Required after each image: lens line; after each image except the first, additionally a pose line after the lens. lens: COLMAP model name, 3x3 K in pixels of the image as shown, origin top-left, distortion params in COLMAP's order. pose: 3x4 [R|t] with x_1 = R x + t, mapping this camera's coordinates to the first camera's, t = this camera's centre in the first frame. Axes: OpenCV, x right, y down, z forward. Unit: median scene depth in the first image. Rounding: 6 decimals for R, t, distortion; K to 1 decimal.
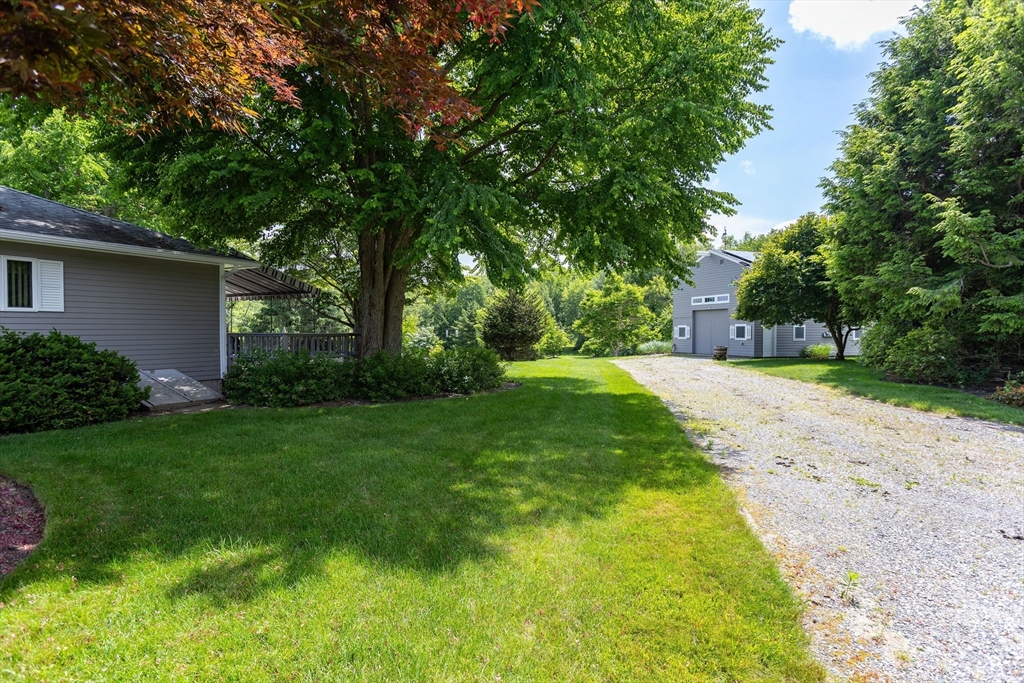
lens RADIAL K [[532.9, 0, 510.3], [0, 532.9, 344.8], [0, 0, 1]] dist [0.000175, -0.000015]
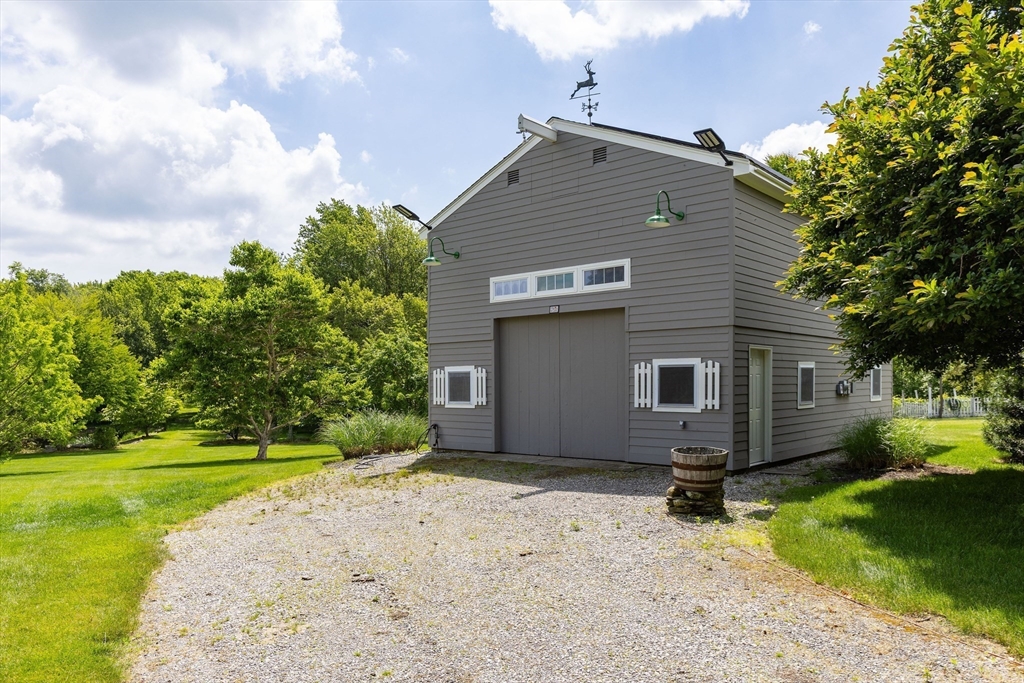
lens RADIAL K [[732.4, 0, 511.5], [0, 732.4, 347.8], [0, 0, 1]] dist [0.002090, -0.000007]
pose [[0.875475, 0.005030, 0.483237, 0.125492], [0.029299, 0.997554, -0.063465, -0.017405], [-0.482374, 0.069721, 0.873186, 0.556050]]
